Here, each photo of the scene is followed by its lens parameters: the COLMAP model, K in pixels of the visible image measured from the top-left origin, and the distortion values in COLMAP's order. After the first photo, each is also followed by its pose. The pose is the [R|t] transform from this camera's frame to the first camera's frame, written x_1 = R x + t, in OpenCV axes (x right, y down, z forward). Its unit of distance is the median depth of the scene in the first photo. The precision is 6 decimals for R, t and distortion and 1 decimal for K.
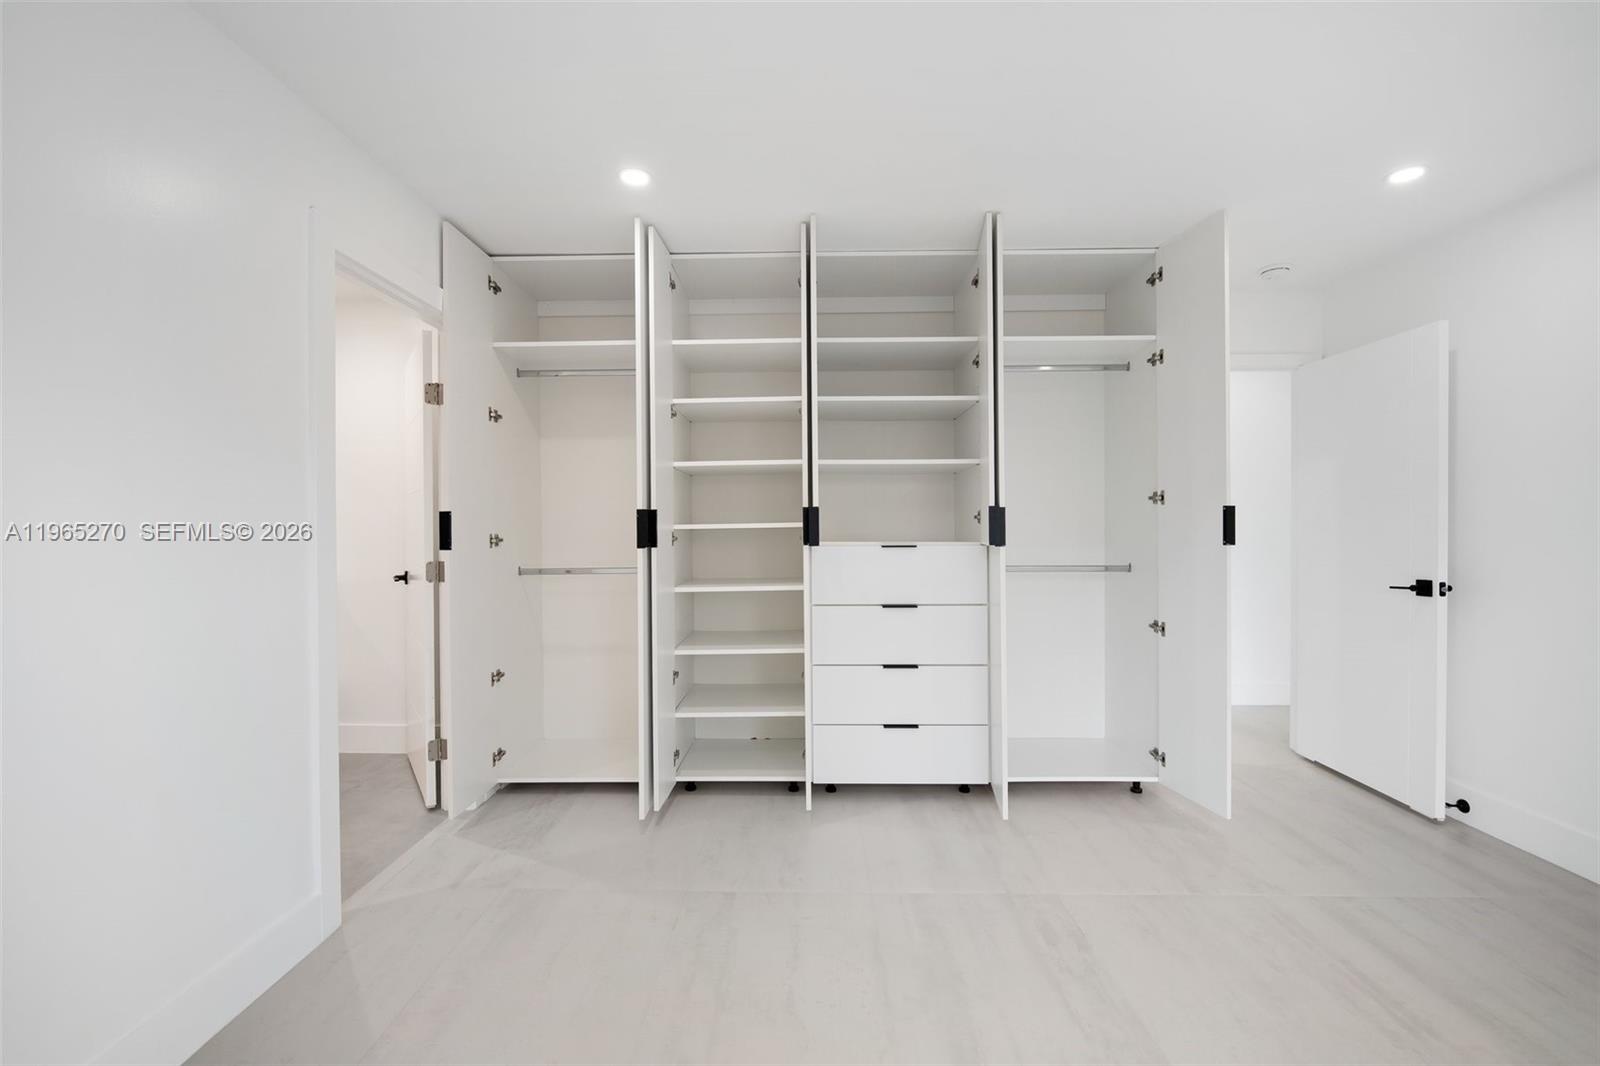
lens RADIAL K [[674.4, 0, 800.0], [0, 674.4, 533.0], [0, 0, 1]] dist [-0.013424, -0.000031]
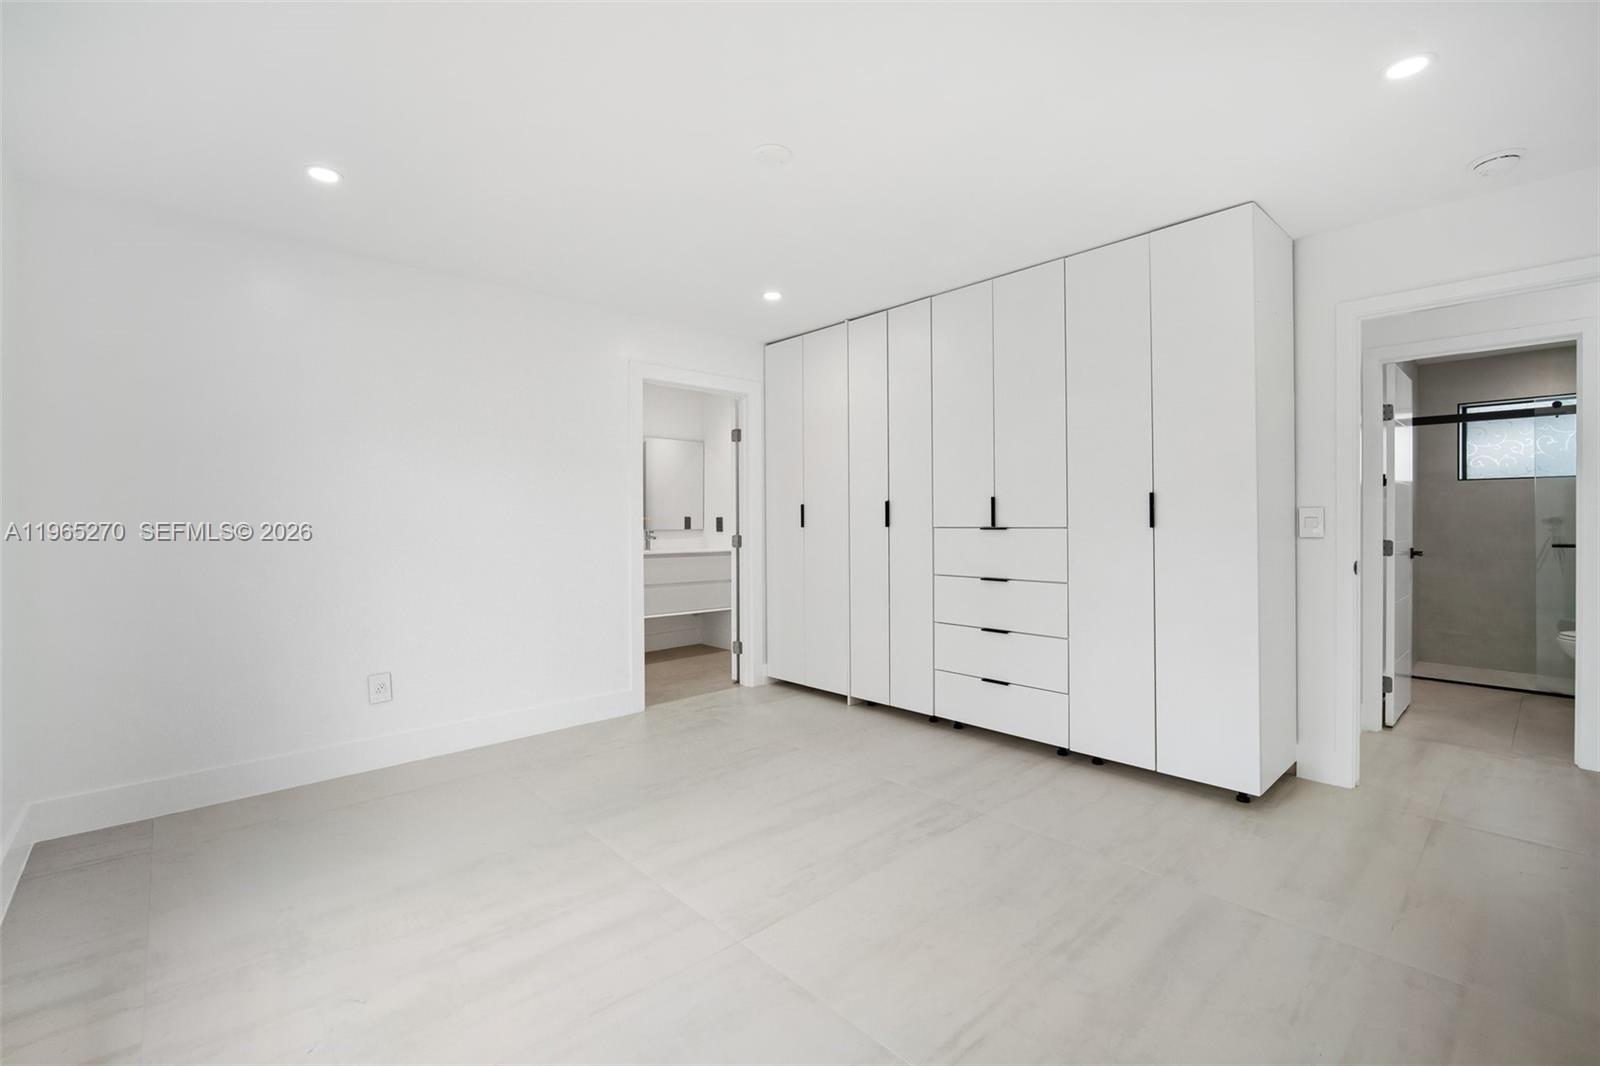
lens RADIAL K [[703.1, 0, 800.0], [0, 703.1, 533.0], [0, 0, 1]] dist [-0.000593, -0.000088]
pose [[0.702952, 0.021832, -0.710902, 0.787647], [-0.000721, 0.999550, 0.029984, -0.008670], [0.711237, -0.020565, 0.702651, -0.097715]]
